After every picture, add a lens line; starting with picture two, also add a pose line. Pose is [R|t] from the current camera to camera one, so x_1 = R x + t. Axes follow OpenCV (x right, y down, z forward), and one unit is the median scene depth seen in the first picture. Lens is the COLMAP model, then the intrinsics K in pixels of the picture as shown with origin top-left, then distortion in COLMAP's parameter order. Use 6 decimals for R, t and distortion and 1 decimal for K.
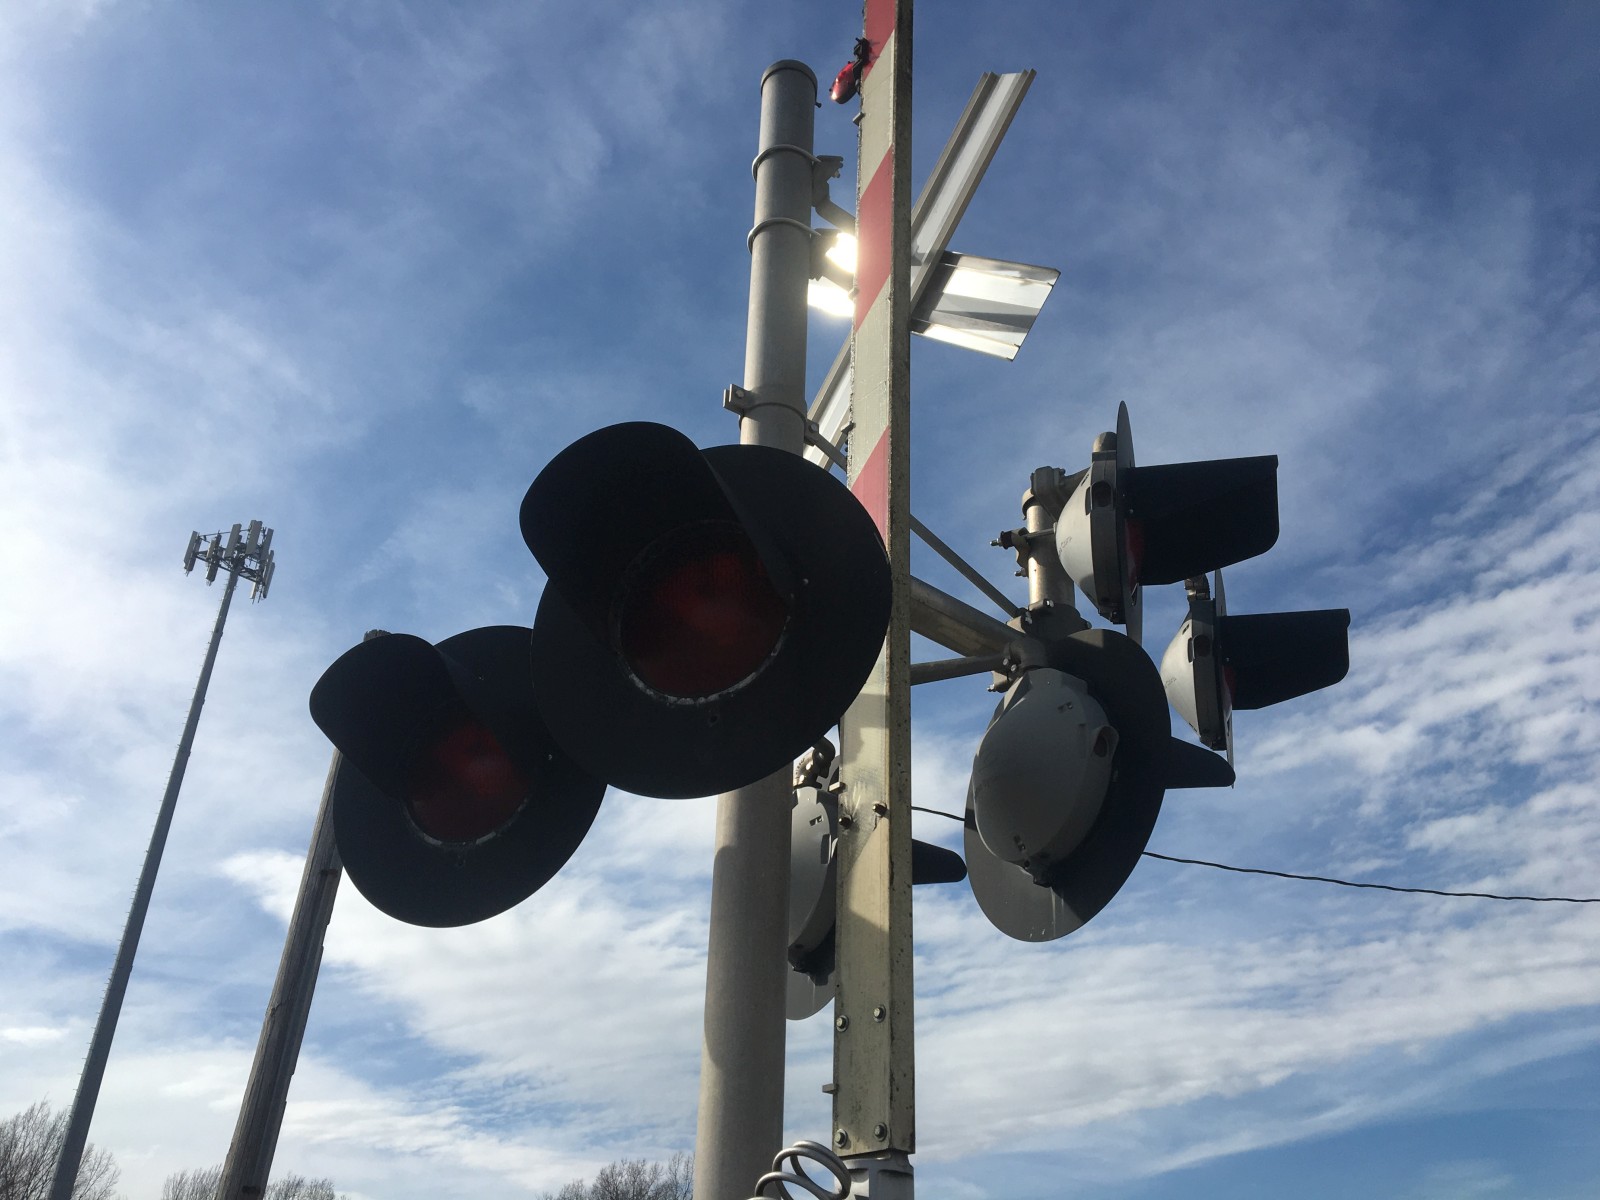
lens RADIAL K [[1351.5, 0, 769.5], [0, 1351.5, 600.3], [0, 0, 1]] dist [0.067057, -0.105759]
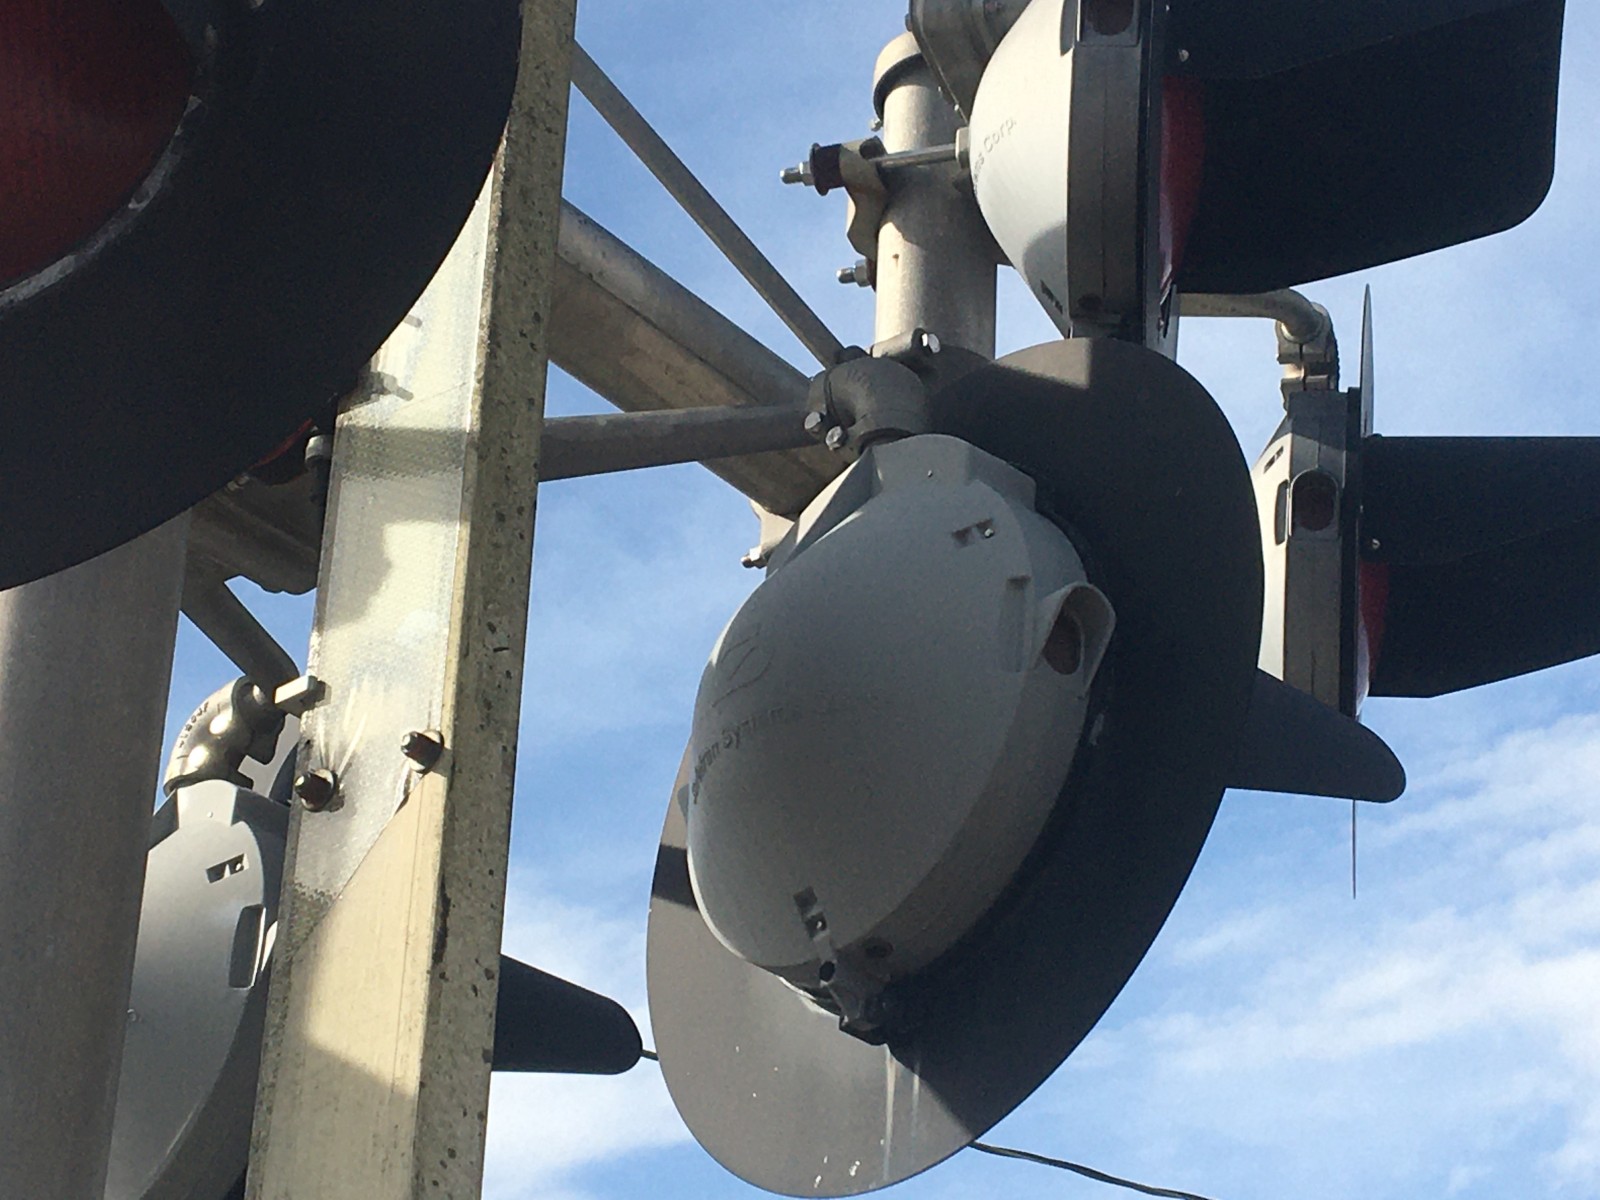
lens RADIAL K [[3365.0, 0, 800.0], [0, 3365.0, 599.4], [0, 0, 1]] dist [0.051936, 0.268039]
pose [[0.978646, 0.086981, 0.186243, 0.011510], [-0.083528, 0.996158, -0.026323, 0.105018], [-0.187817, 0.010204, 0.982151, 0.130530]]
